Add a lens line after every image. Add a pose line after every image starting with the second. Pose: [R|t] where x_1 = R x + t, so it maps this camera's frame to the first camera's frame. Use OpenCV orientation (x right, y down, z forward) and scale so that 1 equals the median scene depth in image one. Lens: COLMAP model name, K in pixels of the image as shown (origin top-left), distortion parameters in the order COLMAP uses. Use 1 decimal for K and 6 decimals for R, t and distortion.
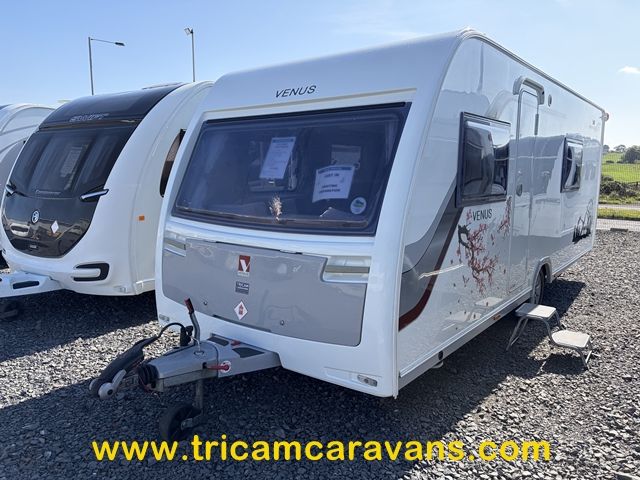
lens RADIAL K [[501.7, 0, 306.7], [0, 501.7, 238.1], [0, 0, 1]] dist [0.098593, 0.001971]
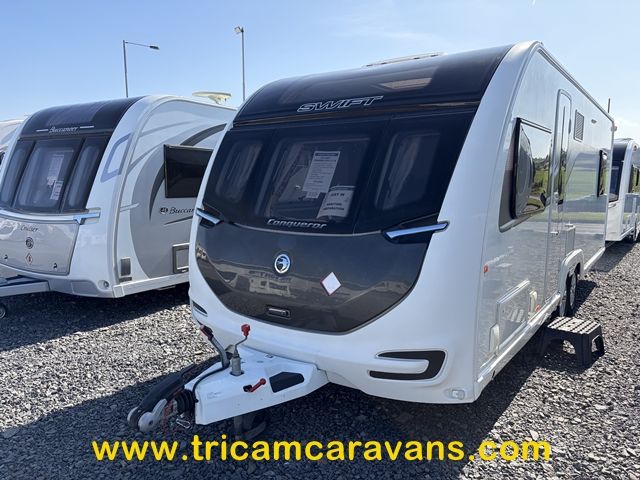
lens RADIAL K [[486.6, 0, 320.0], [0, 486.6, 240.0], [0, 0, 1]] dist [0.053080, -0.000715]
pose [[0.998847, 0.000831, 0.047993, -0.112126], [-0.000211, 0.999916, -0.012924, -0.013641], [-0.048000, 0.012899, 0.998764, 0.092309]]
